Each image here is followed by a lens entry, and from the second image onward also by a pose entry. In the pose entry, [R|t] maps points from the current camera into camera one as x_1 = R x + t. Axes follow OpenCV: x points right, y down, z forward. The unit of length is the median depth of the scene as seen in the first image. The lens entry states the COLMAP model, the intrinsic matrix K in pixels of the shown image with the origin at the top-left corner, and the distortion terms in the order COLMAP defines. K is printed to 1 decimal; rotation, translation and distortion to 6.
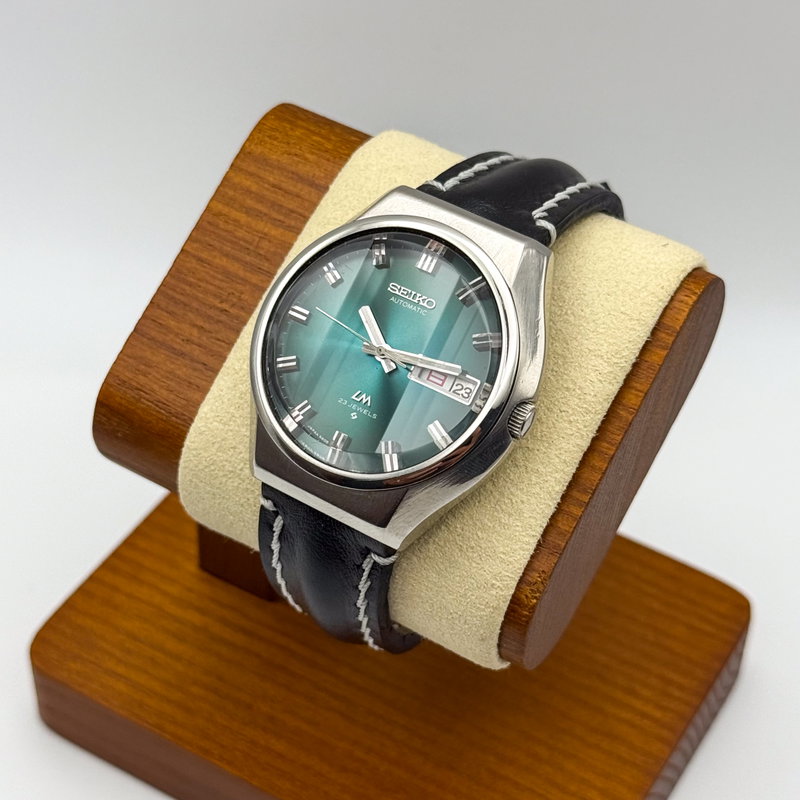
lens RADIAL K [[1868.5, 0, 387.3], [0, 1868.5, 402.8], [0, 0, 1]] dist [0.138798, -0.143231]
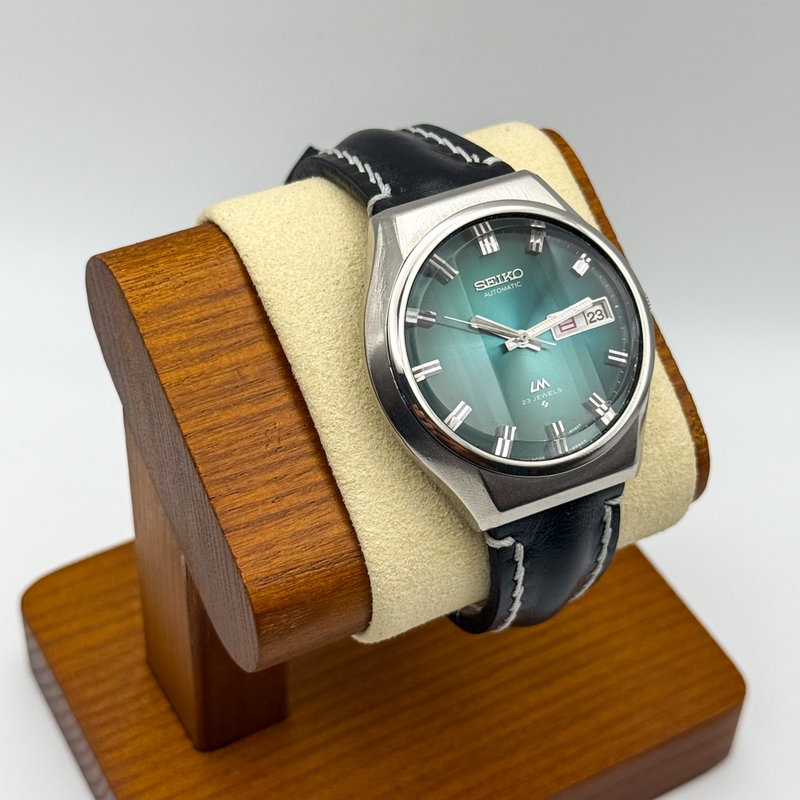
lens RADIAL K [[1868.5, 0, 387.3], [0, 1868.5, 402.8], [0, 0, 1]] dist [0.138798, -0.143231]
pose [[0.508705, -0.613438, 0.604081, -0.602948], [0.586961, 0.760422, 0.277913, -0.291324], [-0.629838, 0.213196, 0.746894, 0.272412]]
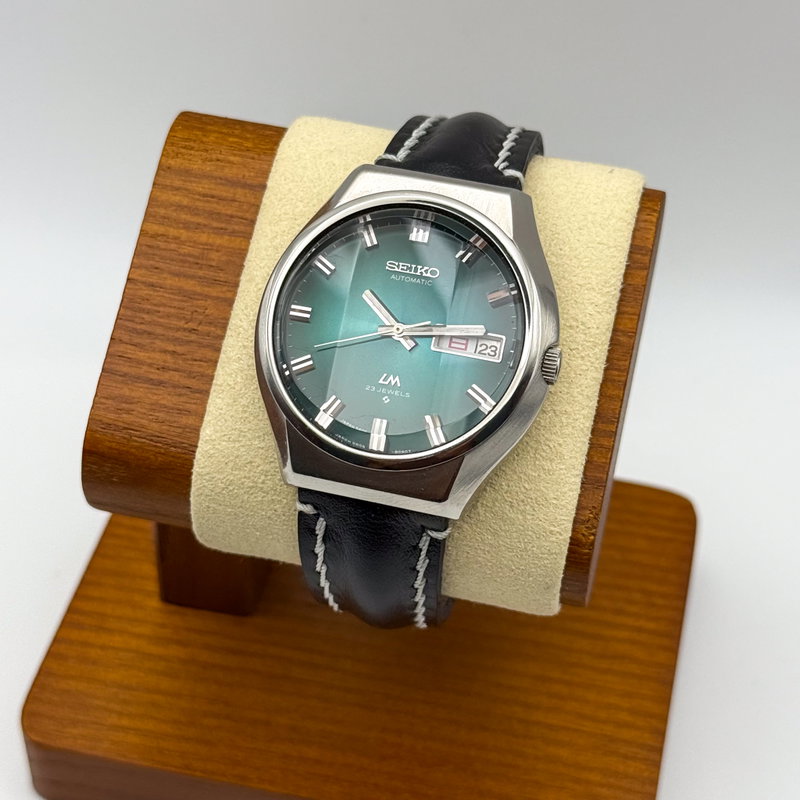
lens RADIAL K [[1868.5, 0, 387.3], [0, 1868.5, 402.8], [0, 0, 1]] dist [0.138798, -0.143231]
pose [[0.951567, -0.226977, 0.207367, -0.201410], [0.225457, 0.973752, 0.031256, -0.020015], [-0.209018, 0.017010, 0.977764, 0.027049]]
